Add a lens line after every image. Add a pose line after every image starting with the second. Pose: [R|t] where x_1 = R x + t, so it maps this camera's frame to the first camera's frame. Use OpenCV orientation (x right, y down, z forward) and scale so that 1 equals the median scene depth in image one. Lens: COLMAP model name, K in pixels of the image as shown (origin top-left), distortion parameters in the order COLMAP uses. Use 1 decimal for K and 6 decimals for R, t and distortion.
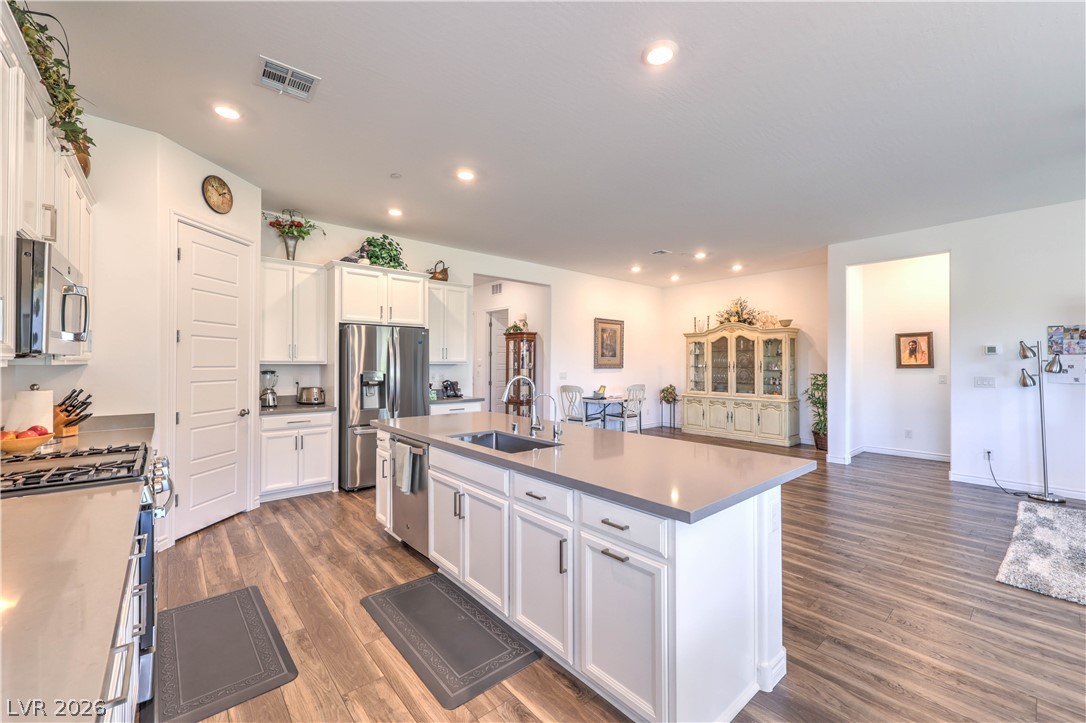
lens RADIAL K [[434.8, 0, 545.2], [0, 434.8, 362.2], [0, 0, 1]] dist [0.002349, 0.000342]
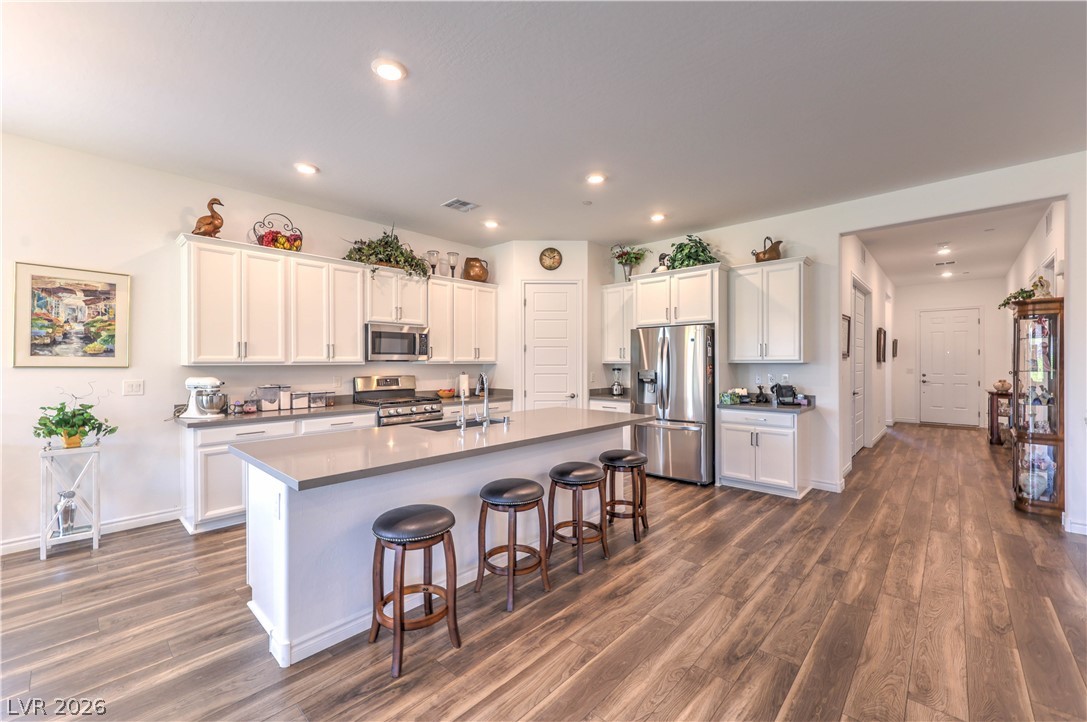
lens RADIAL K [[439.5, 0, 544.0], [0, 439.5, 365.1], [0, 0, 1]] dist [0.001865, 0.000064]
pose [[0.114786, 0.003198, -0.993385, 0.681309], [0.006324, 0.999972, 0.003950, 0.003166], [0.993370, -0.006735, 0.114763, 0.615329]]
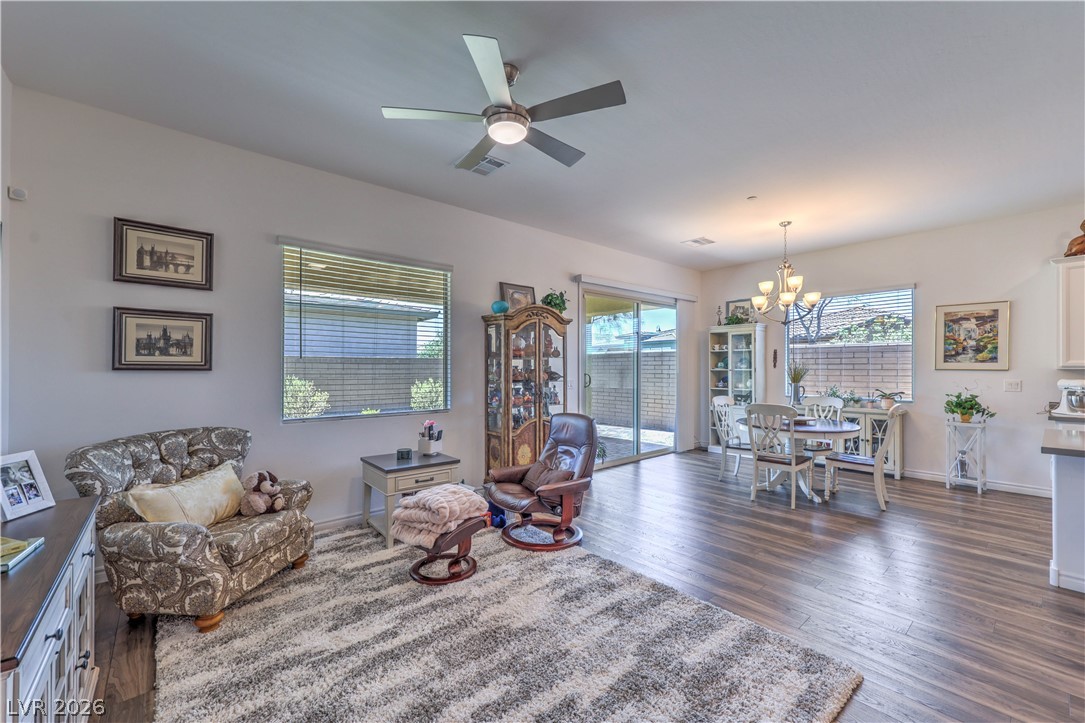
lens RADIAL K [[438.7, 0, 543.0], [0, 438.7, 365.6], [0, 0, 1]] dist [0.001865, 0.000064]
pose [[-1.000000, -0.000087, 0.000581, 0.920249], [-0.000093, 0.999949, -0.010133, 0.005420], [-0.000580, -0.010133, -0.999948, 1.012409]]
